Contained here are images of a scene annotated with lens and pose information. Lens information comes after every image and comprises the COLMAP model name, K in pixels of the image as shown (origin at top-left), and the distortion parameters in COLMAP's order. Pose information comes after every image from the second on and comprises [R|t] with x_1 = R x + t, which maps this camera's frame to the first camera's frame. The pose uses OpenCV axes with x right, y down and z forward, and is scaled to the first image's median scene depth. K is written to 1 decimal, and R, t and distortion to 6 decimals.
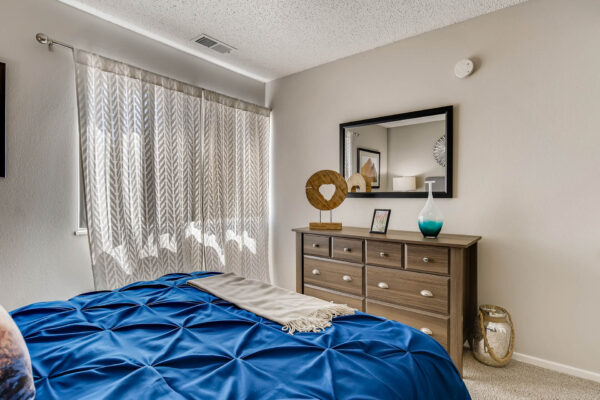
lens RADIAL K [[307.8, 0, 301.1], [0, 307.8, 199.3], [0, 0, 1]] dist [0.000904, -0.001190]
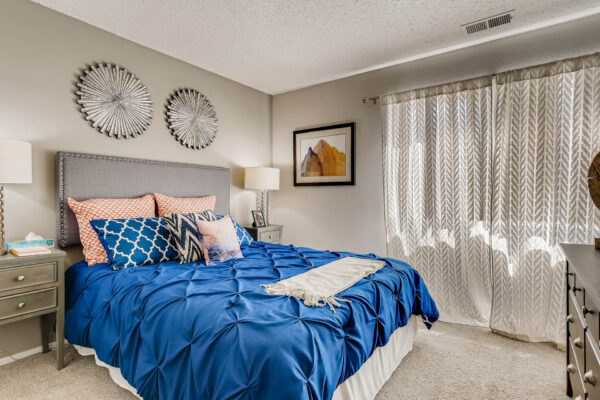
lens RADIAL K [[307.8, 0, 322.0], [0, 307.8, 202.4], [0, 0, 1]] dist [0.000904, -0.001190]
pose [[0.096011, 0.013580, -0.995288, 0.587103], [-0.003391, 0.999906, 0.013316, 0.004695], [0.995375, 0.002096, 0.096048, 0.454599]]
